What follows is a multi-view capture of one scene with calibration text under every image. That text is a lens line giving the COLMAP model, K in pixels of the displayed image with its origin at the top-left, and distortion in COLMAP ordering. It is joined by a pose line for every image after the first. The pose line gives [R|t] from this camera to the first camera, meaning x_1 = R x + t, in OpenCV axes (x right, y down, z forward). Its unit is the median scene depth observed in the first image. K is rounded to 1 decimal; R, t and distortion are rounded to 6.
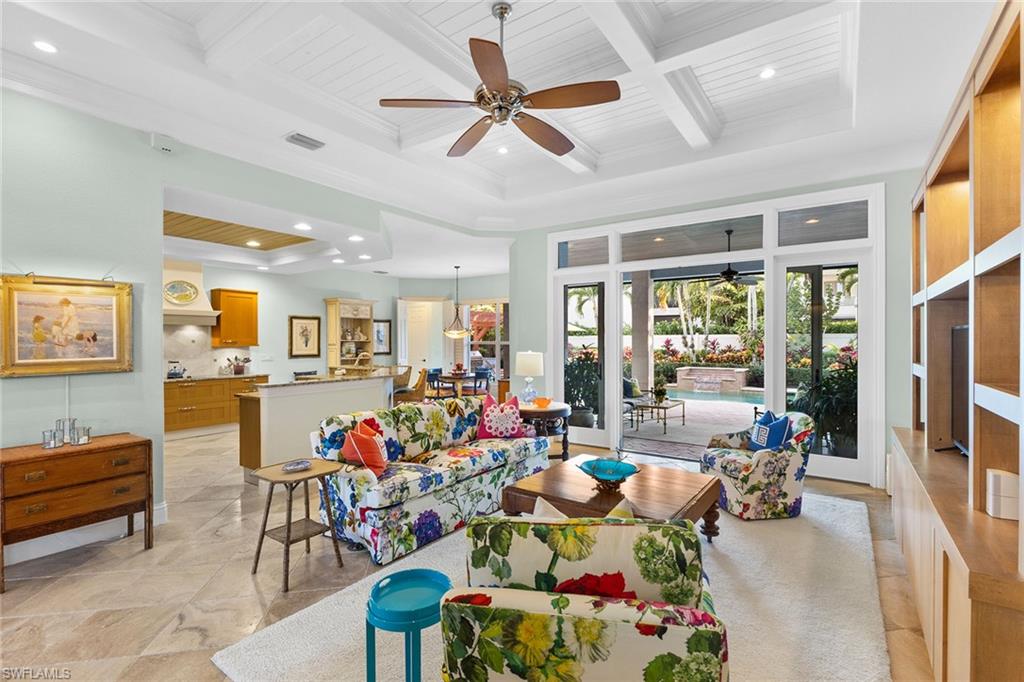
lens RADIAL K [[469.8, 0, 512.0], [0, 469.8, 341.0], [0, 0, 1]] dist [-0.003075, -0.000318]
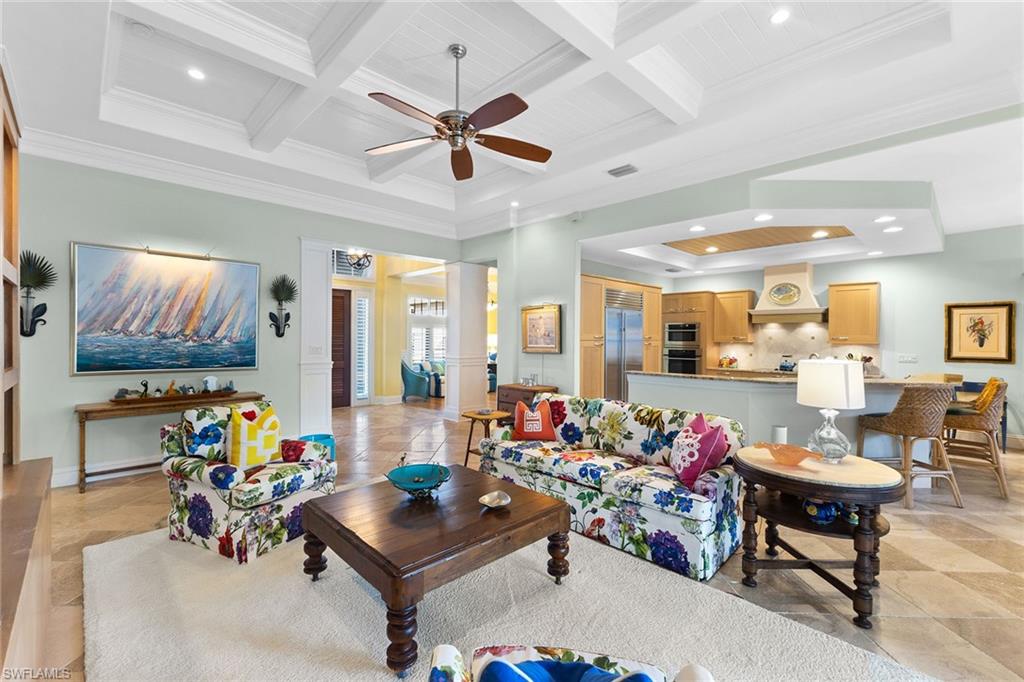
lens RADIAL K [[439.6, 0, 525.3], [0, 439.6, 340.7], [0, 0, 1]] dist [0.032683, -0.011505]
pose [[-0.162419, 0.010966, -0.986661, 0.752837], [-0.004496, 0.999920, 0.011854, -0.003769], [0.986712, 0.006362, -0.162357, 0.989191]]
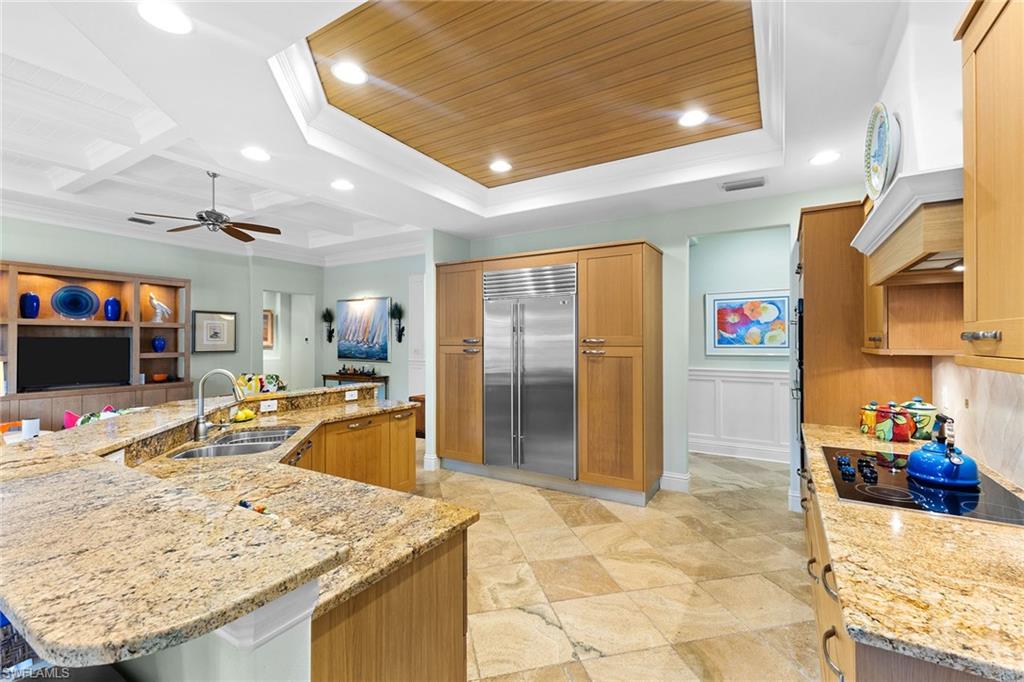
lens RADIAL K [[439.6, 0, 525.3], [0, 439.6, 340.7], [0, 0, 1]] dist [0.032683, -0.011505]
pose [[-0.995999, 0.005641, -0.089183, -0.830327], [0.005832, 0.999981, -0.001884, 0.004230], [0.089170, -0.002397, -0.996014, 2.149052]]
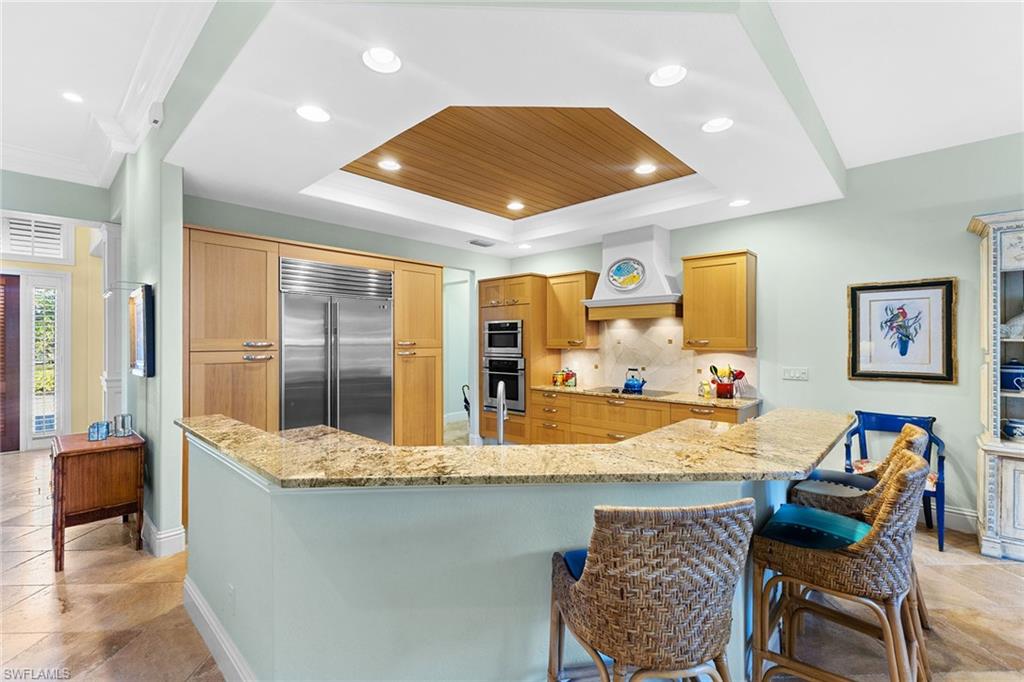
lens RADIAL K [[444.0, 0, 512.0], [0, 444.0, 341.0], [0, 0, 1]] dist [0.002965, 0.000502]
pose [[-0.128136, 0.004141, -0.991748, -0.003086], [0.003511, 0.999987, 0.003721, -0.006078], [0.991750, -0.003005, -0.128149, 1.595590]]
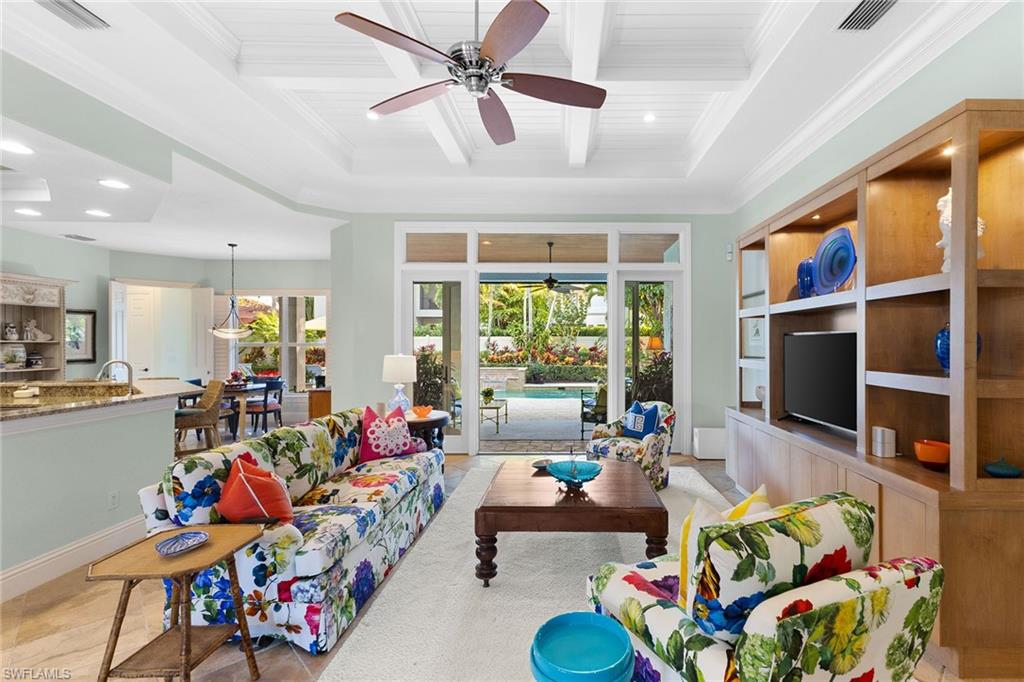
lens RADIAL K [[473.7, 0, 565.6], [0, 473.7, 339.6], [0, 0, 1]] dist [0.015876, -0.000395]
pose [[0.812624, 0.004843, 0.582768, -0.298368], [-0.001297, 0.999978, -0.006500, 0.000132], [-0.582786, 0.004526, 0.812613, 0.133777]]
